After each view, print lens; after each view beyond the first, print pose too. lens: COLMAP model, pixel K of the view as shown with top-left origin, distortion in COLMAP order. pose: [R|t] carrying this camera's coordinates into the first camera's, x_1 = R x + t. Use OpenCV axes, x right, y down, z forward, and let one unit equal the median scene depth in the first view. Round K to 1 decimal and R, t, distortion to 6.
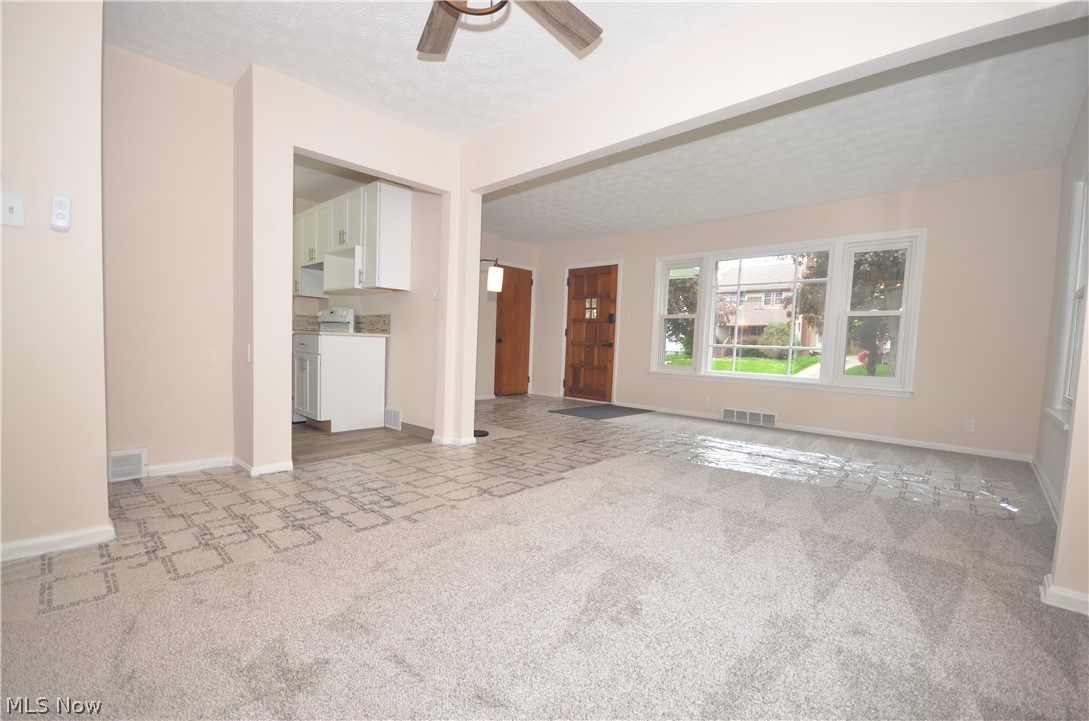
lens RADIAL K [[473.2, 0, 543.4], [0, 473.2, 378.4], [0, 0, 1]] dist [0.002592, -0.009608]
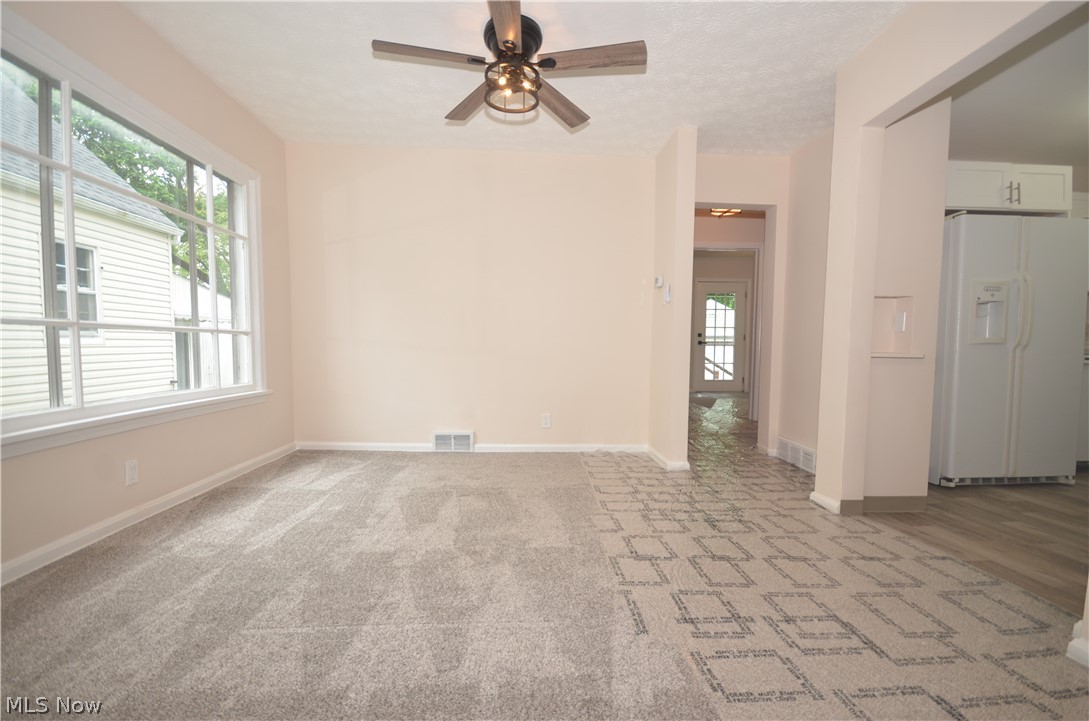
lens RADIAL K [[473.2, 0, 543.4], [0, 473.2, 378.4], [0, 0, 1]] dist [0.002592, -0.009608]
pose [[-0.698314, 0.002438, -0.715787, 0.449418], [-0.084861, 0.992660, 0.086171, -0.076697], [0.710743, 0.120917, -0.692981, 1.205010]]
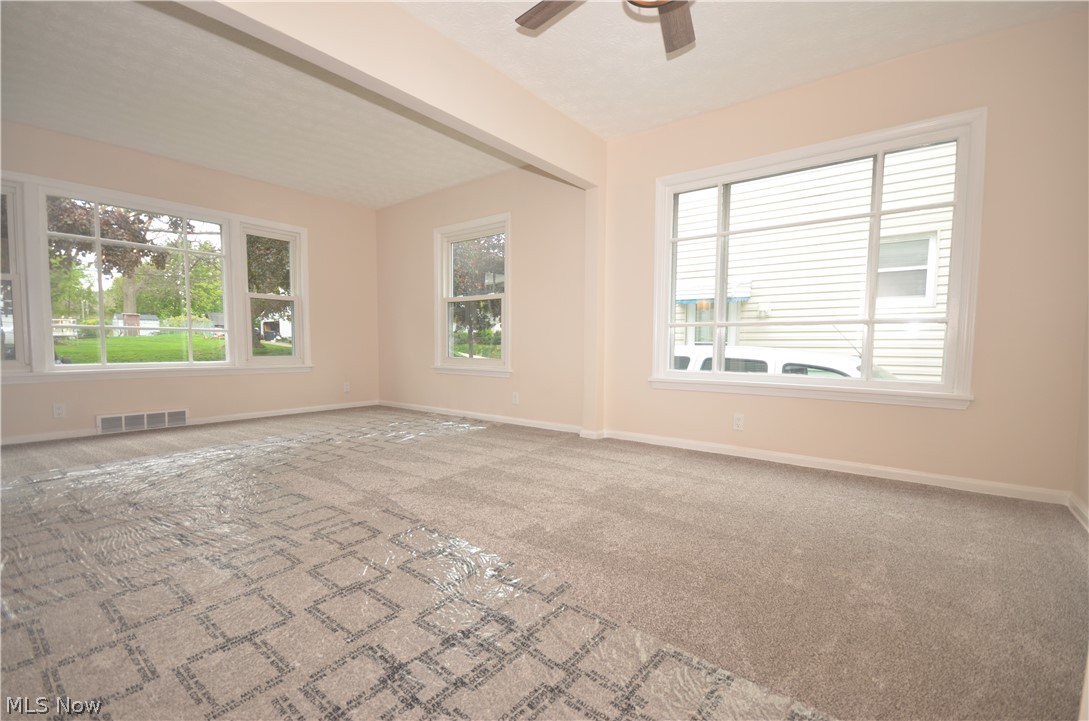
lens RADIAL K [[473.2, 0, 543.4], [0, 473.2, 378.4], [0, 0, 1]] dist [0.002592, -0.009608]
pose [[-0.085688, -0.108939, 0.990348, -0.683010], [0.058628, 0.991731, 0.114163, -0.066082], [-0.994596, 0.067845, -0.078593, 0.776280]]
